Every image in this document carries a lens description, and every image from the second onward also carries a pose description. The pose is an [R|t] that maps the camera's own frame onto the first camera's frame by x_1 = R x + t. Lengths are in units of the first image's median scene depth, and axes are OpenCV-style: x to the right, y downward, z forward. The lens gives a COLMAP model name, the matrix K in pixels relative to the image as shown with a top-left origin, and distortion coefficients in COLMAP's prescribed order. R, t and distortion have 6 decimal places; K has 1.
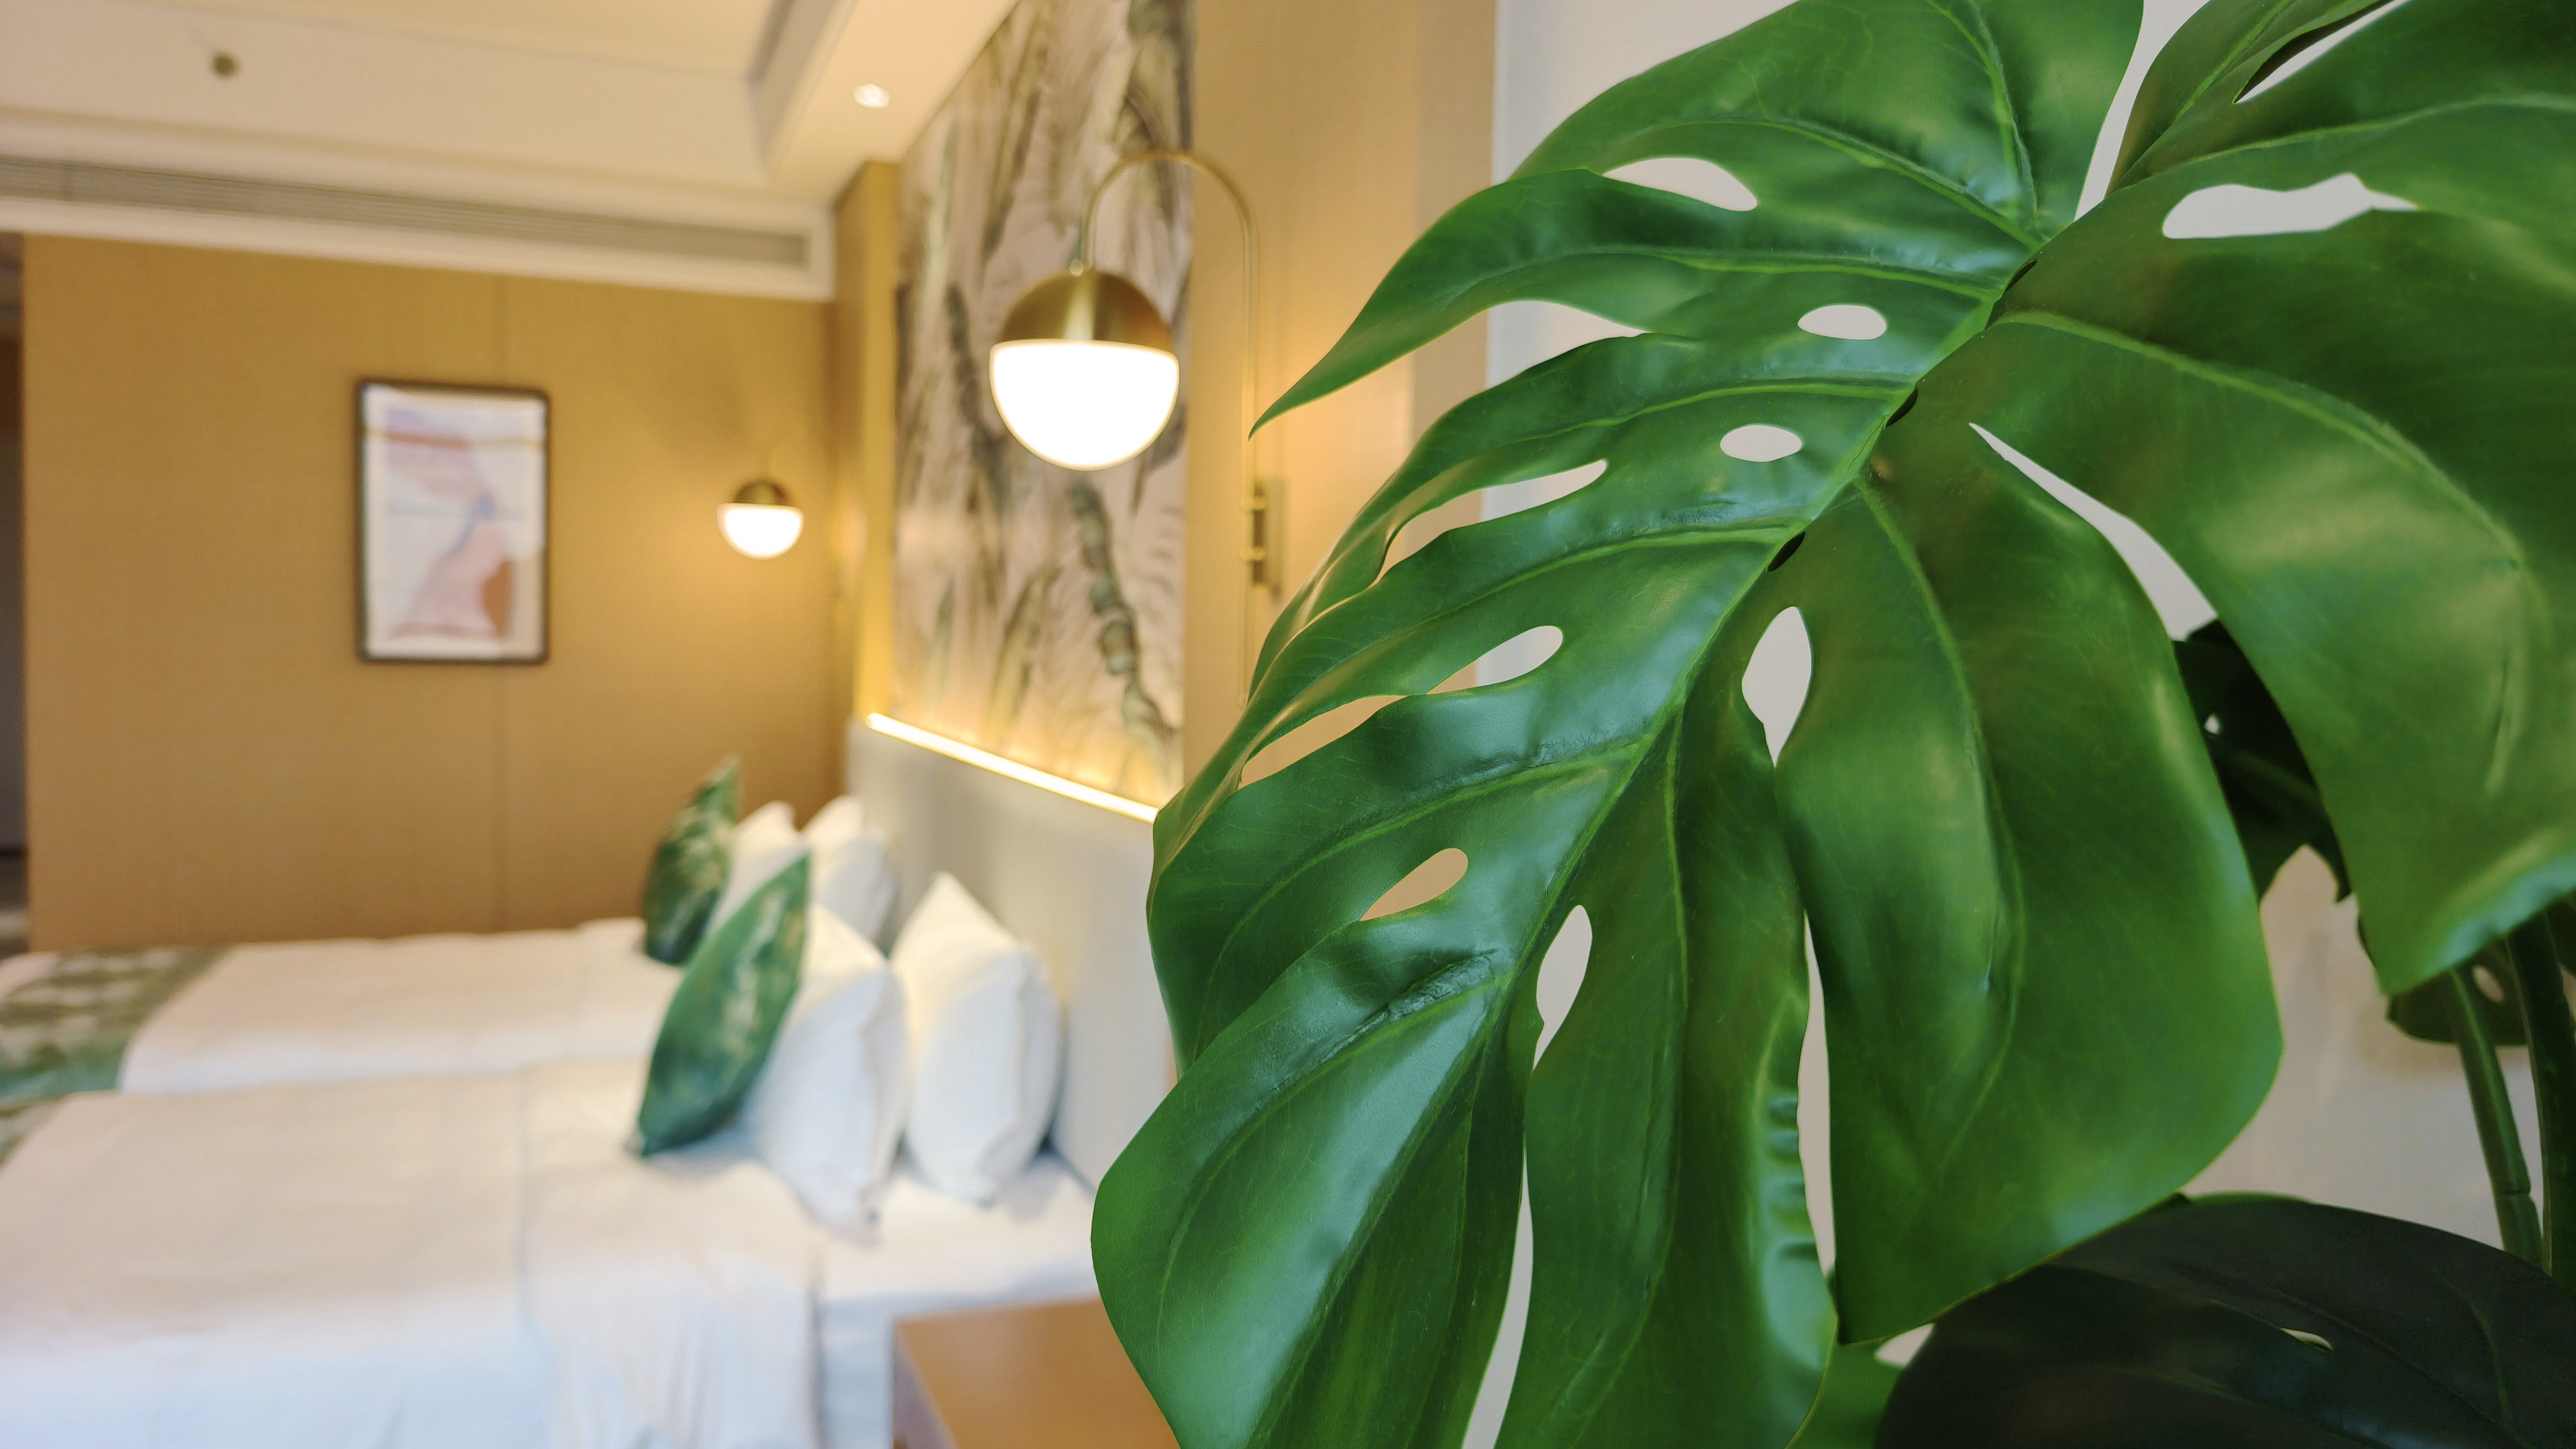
lens RADIAL K [[1771.6, 0, 1280.9], [0, 1771.6, 721.6], [0, 0, 1]] dist [0.036635, -0.004314]
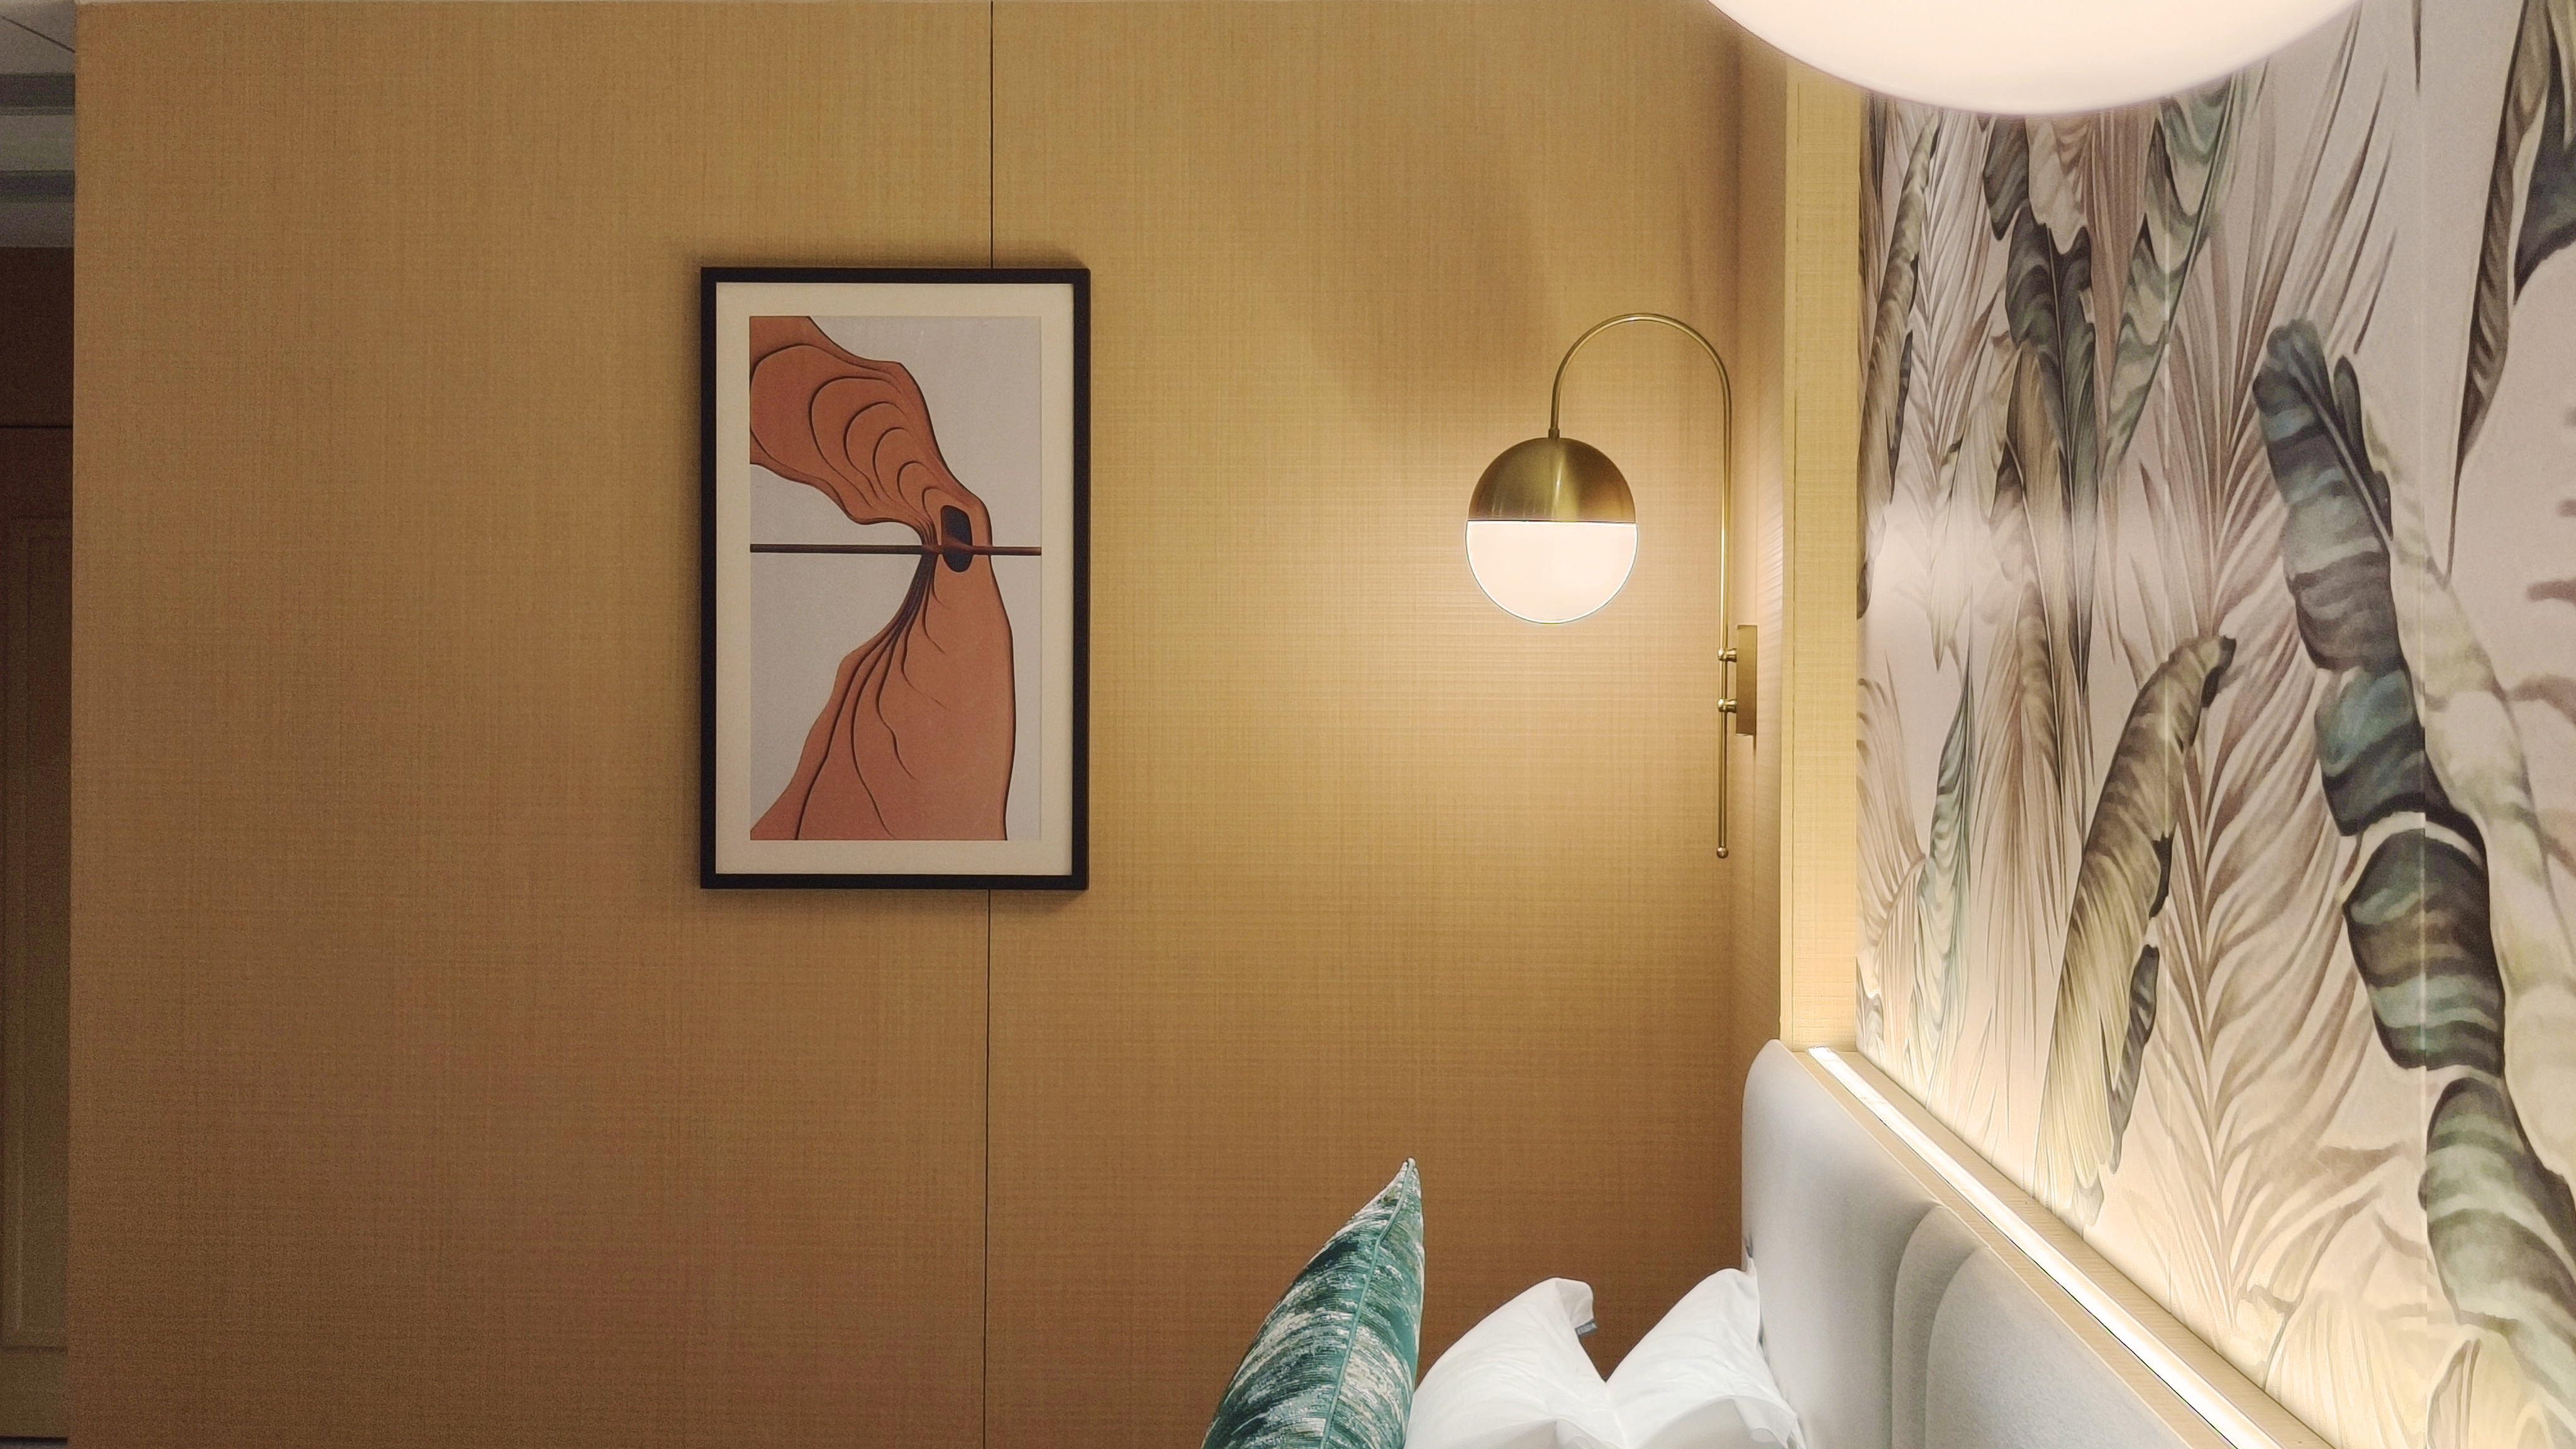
lens RADIAL K [[3569.1, 0, 1286.9], [0, 3569.1, 713.4], [0, 0, 1]] dist [0.047718, 0.000000]
pose [[0.909616, -0.026033, -0.414634, -0.016766], [0.000756, 0.998137, -0.061009, -0.034242], [0.415450, 0.055181, 0.907941, 0.332850]]
